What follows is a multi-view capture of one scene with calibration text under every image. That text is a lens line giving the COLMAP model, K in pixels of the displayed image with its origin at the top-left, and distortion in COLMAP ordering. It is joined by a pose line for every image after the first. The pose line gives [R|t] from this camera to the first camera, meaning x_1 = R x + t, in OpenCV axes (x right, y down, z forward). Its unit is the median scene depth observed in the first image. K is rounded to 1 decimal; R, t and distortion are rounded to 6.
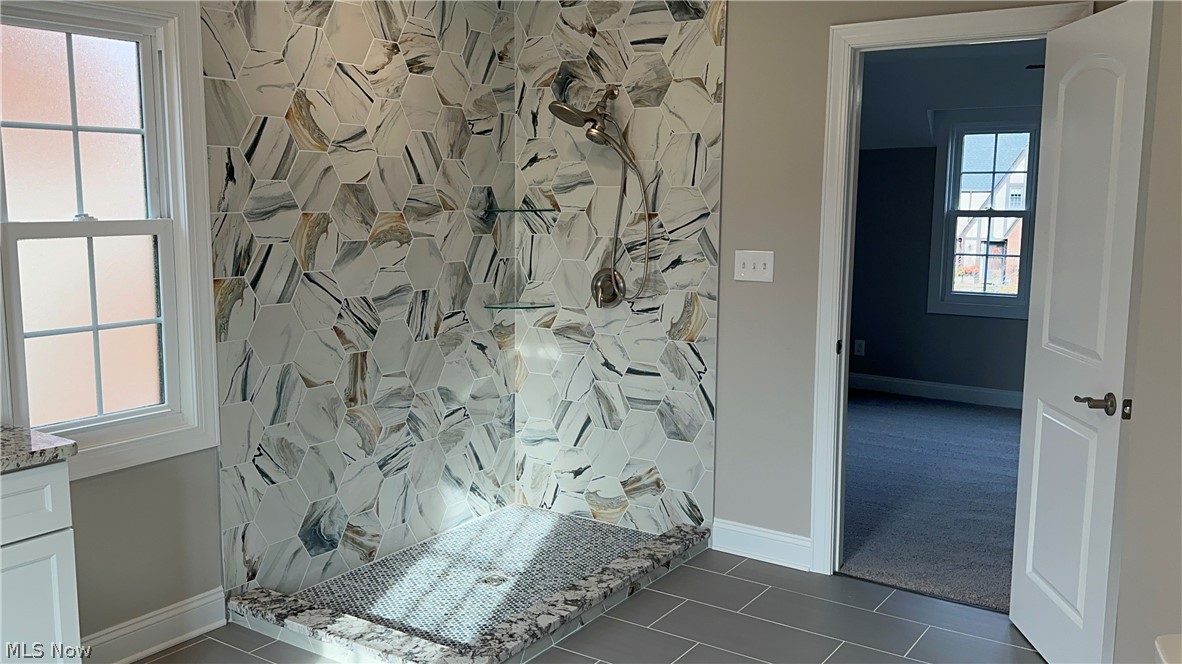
lens RADIAL K [[1007.4, 0, 591.0], [0, 1007.4, 332.0], [0, 0, 1]] dist [0.168988, -0.323438]
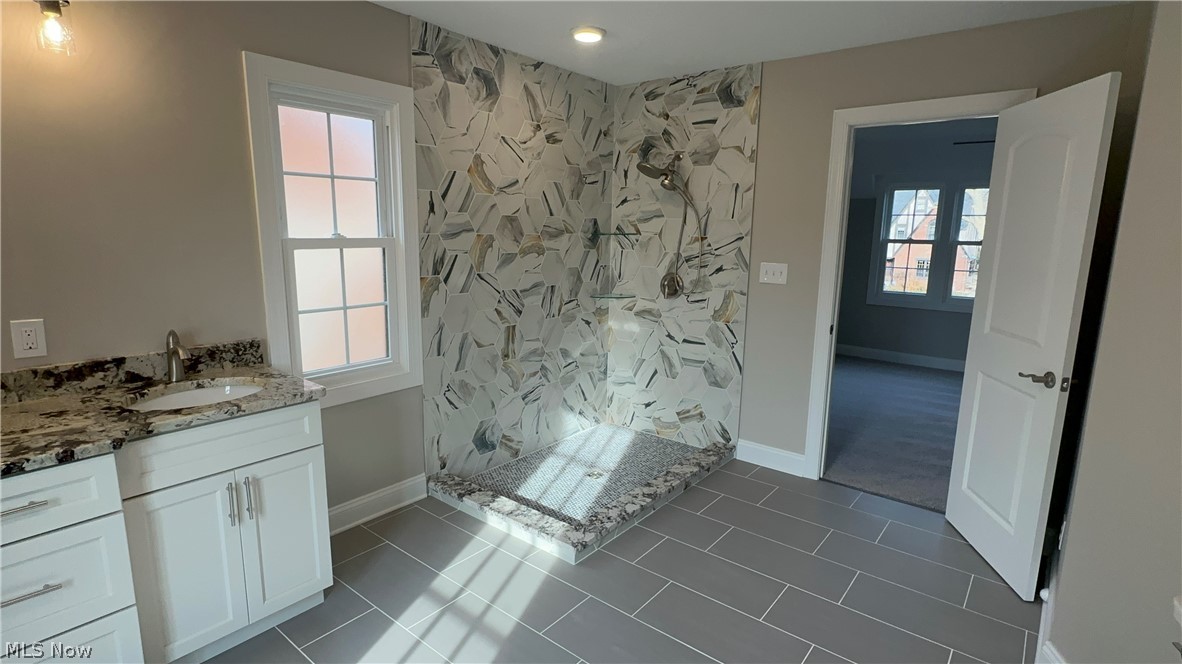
lens RADIAL K [[589.2, 0, 591.0], [0, 589.2, 332.0], [0, 0, 1]] dist [-0.000367, 0.000069]
pose [[0.996083, 0.025147, -0.084771, -0.032582], [-0.021646, 0.998884, 0.041970, -0.010598], [0.085732, -0.039971, 0.995516, 0.125006]]
